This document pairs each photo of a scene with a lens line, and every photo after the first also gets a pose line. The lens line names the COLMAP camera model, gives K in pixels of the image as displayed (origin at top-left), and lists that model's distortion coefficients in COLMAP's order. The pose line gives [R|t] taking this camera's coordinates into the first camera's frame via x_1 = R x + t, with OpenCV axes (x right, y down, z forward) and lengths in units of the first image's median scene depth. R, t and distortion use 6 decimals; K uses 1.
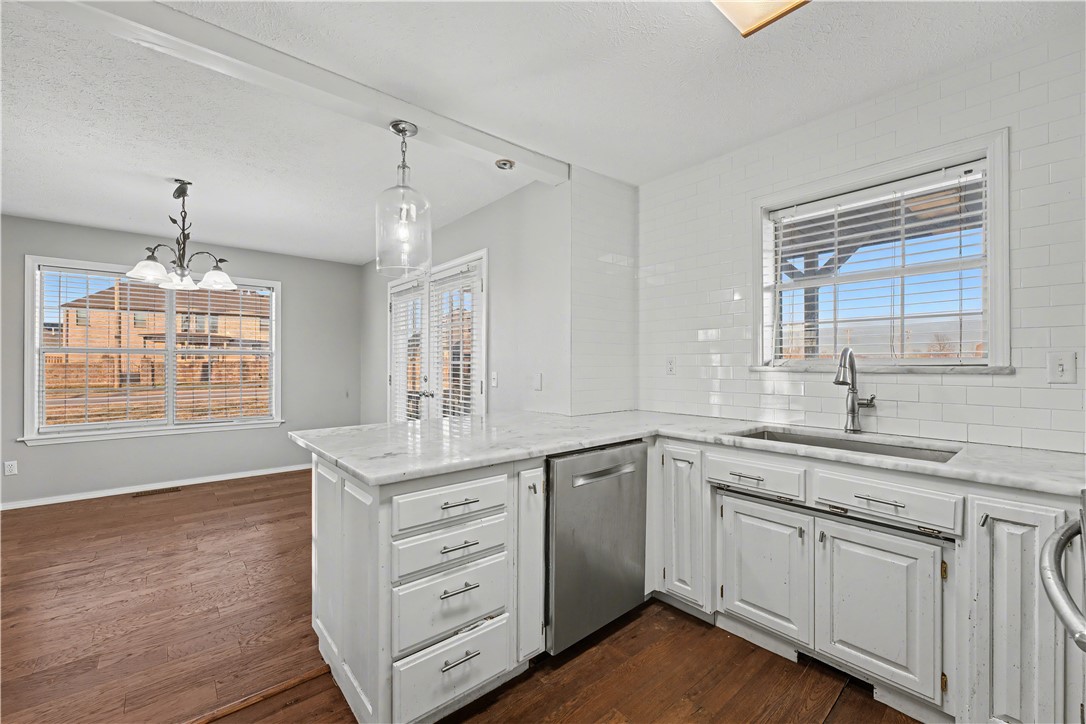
lens RADIAL K [[440.1, 0, 544.5], [0, 440.1, 362.9], [0, 0, 1]] dist [-0.000311, 0.000086]
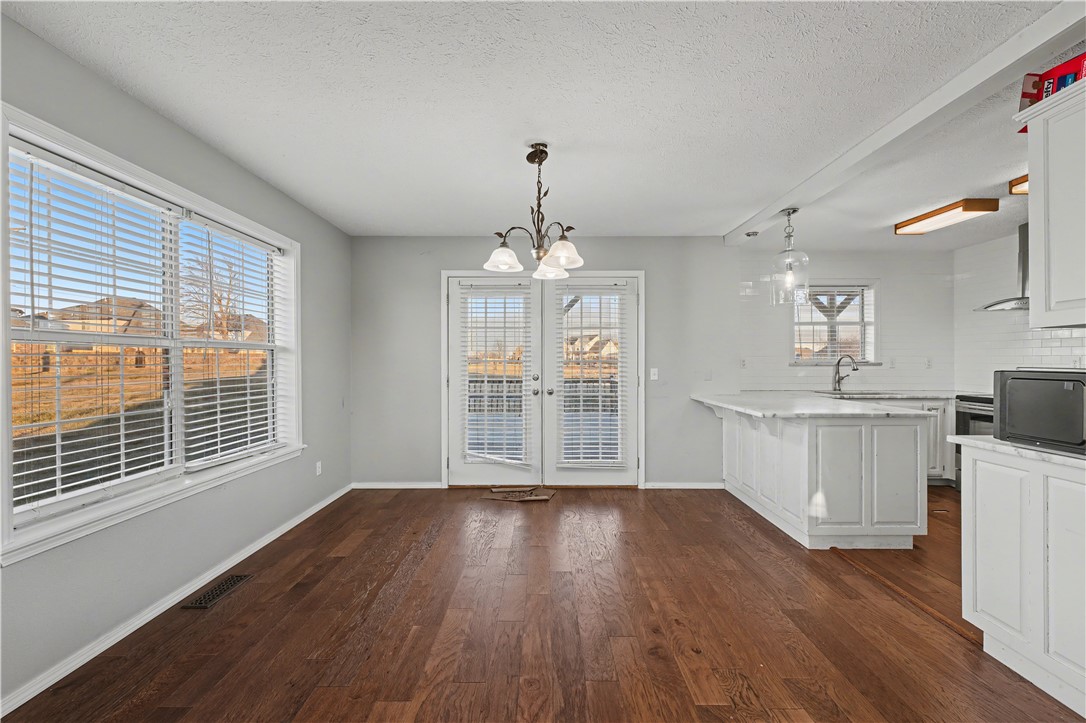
lens RADIAL K [[440.1, 0, 541.1], [0, 440.1, 363.1], [0, 0, 1]] dist [-0.000311, 0.000086]
pose [[0.658056, -0.006554, 0.752941, -2.359609], [0.000215, 0.999964, 0.008516, -0.012047], [-0.752969, -0.005443, 0.658033, 0.717521]]
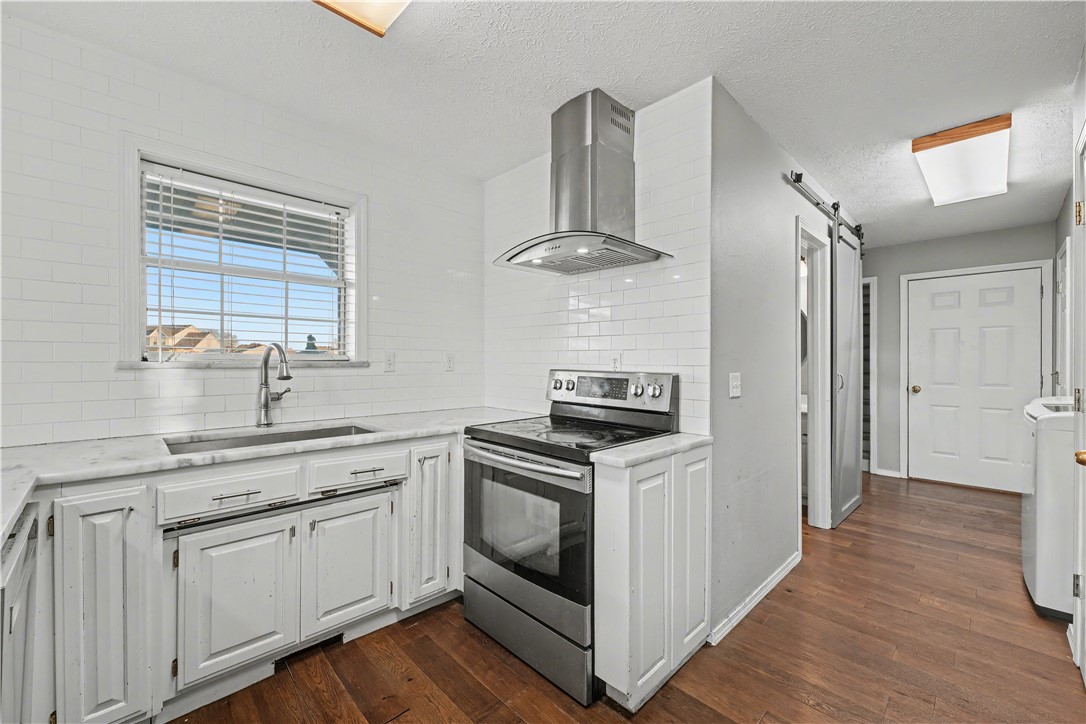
lens RADIAL K [[440.1, 0, 549.7], [0, 440.1, 360.9], [0, 0, 1]] dist [-0.000311, 0.000086]
pose [[-0.071639, -0.001872, 0.997429, -0.401098], [-0.007205, 0.999973, 0.001359, 0.000069], [-0.997405, -0.007089, -0.071651, 0.463297]]
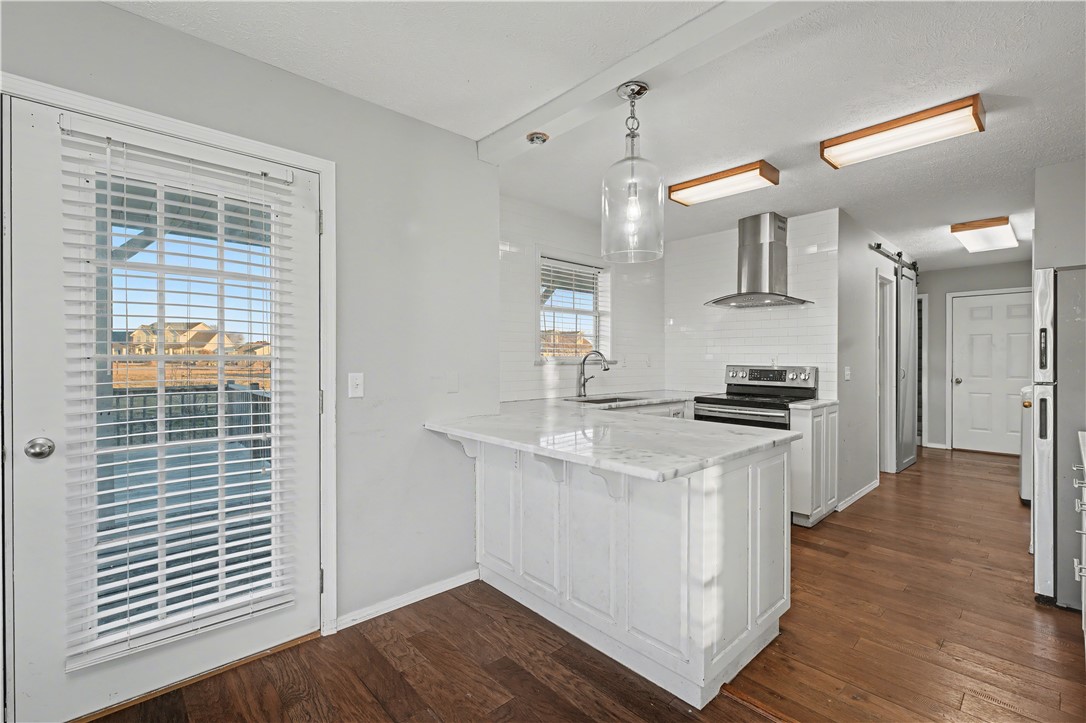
lens RADIAL K [[476.8, 0, 547.8], [0, 476.8, 360.7], [0, 0, 1]] dist [-0.000882, 0.000211]
pose [[-0.039162, -0.006613, 0.999211, -1.436020], [-0.006014, 0.999962, 0.006382, -0.005095], [-0.999215, -0.005760, -0.039200, 1.363361]]
